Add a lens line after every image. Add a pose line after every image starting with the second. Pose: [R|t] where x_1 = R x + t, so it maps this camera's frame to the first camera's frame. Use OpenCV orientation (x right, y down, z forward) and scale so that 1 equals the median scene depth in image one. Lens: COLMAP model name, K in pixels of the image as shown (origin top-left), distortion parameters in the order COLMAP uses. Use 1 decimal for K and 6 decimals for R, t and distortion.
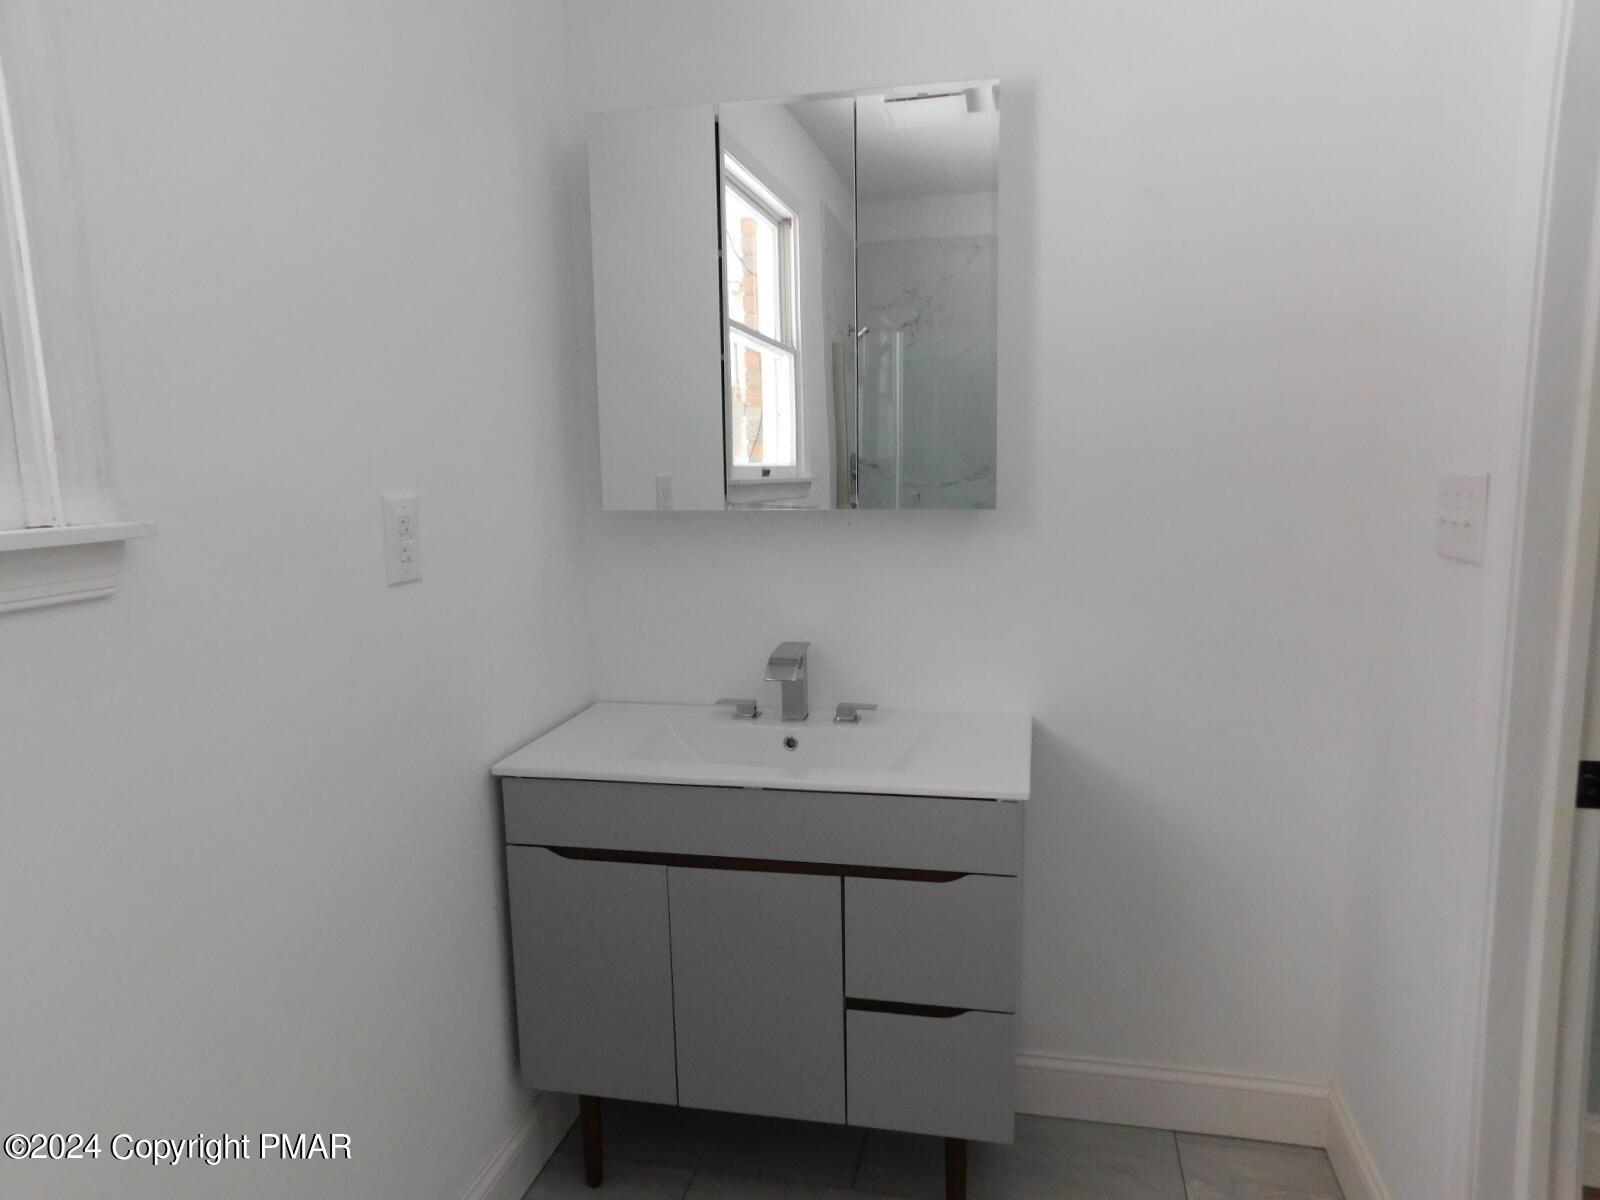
lens RADIAL K [[1081.6, 0, 799.0], [0, 1081.6, 599.8], [0, 0, 1]] dist [-0.033471, 0.028632]
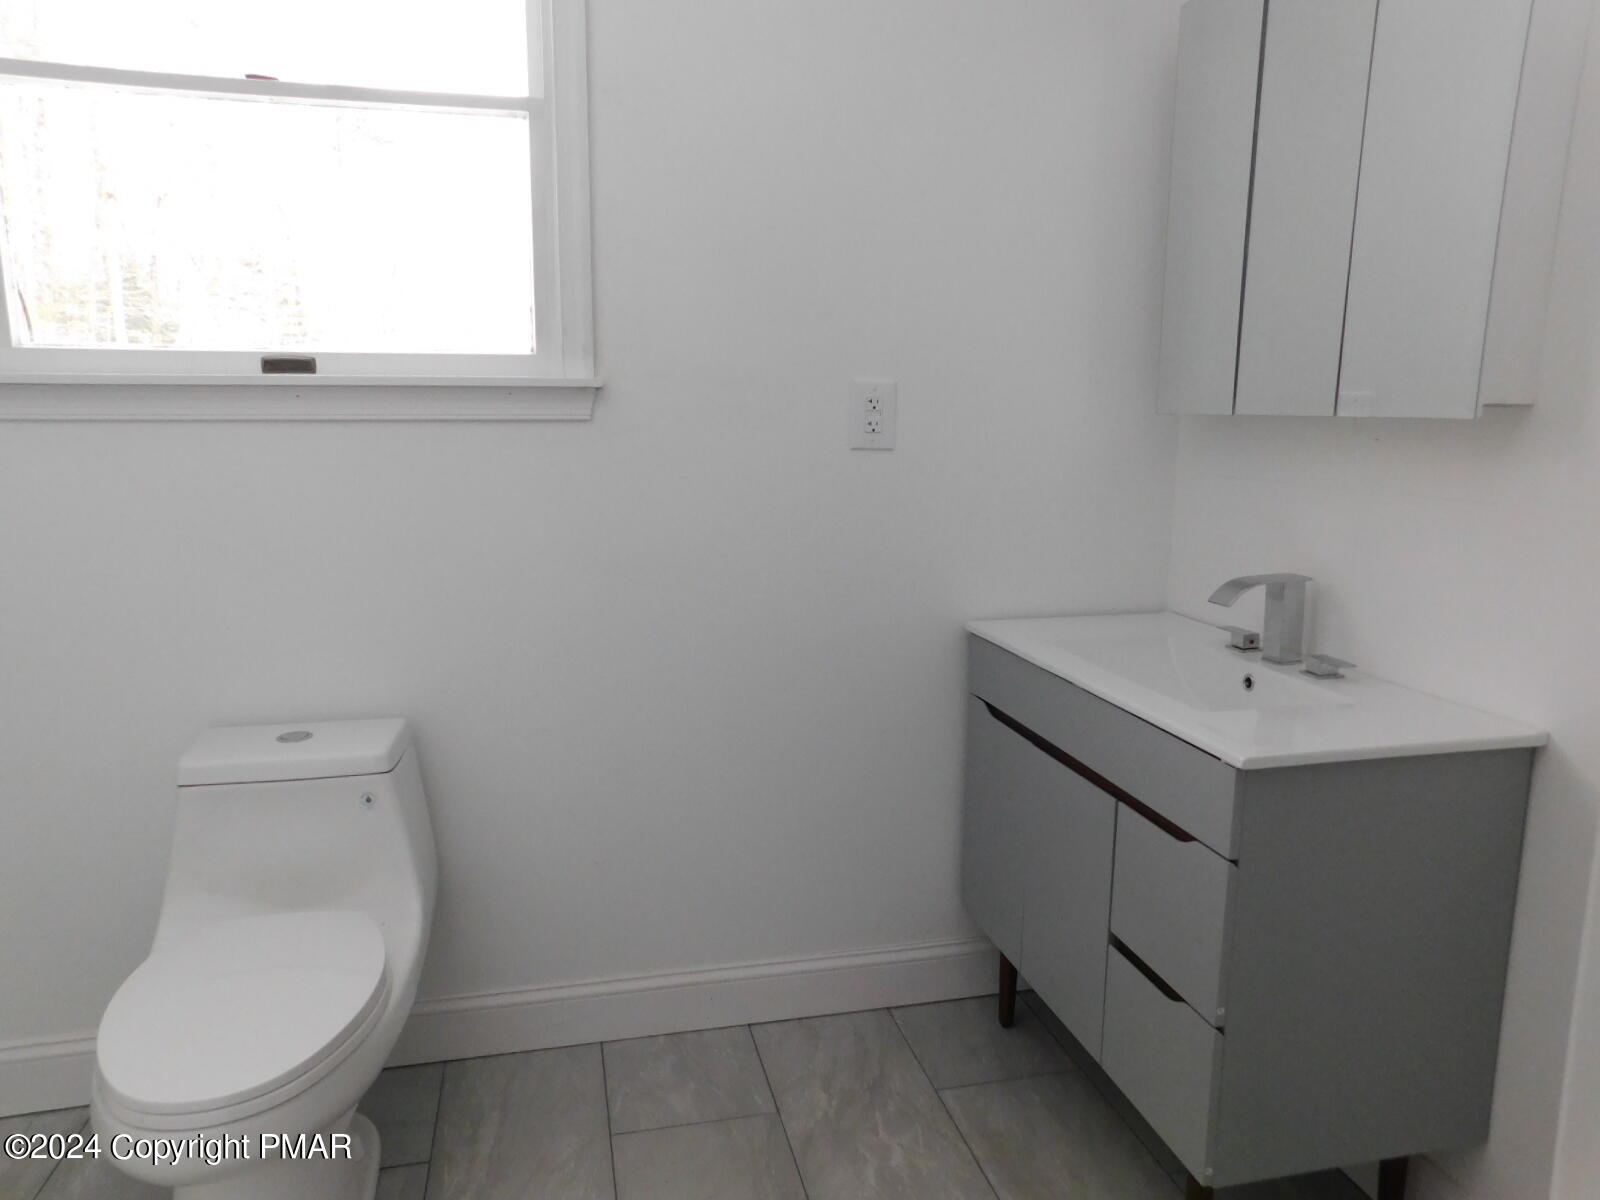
lens RADIAL K [[1081.6, 0, 800.2], [0, 1081.6, 601.2], [0, 0, 1]] dist [-0.033471, 0.028632]
pose [[0.443948, 0.169462, -0.879883, 0.699055], [-0.143178, 0.982753, 0.117033, 0.021301], [0.884540, 0.074023, 0.460554, 0.325619]]
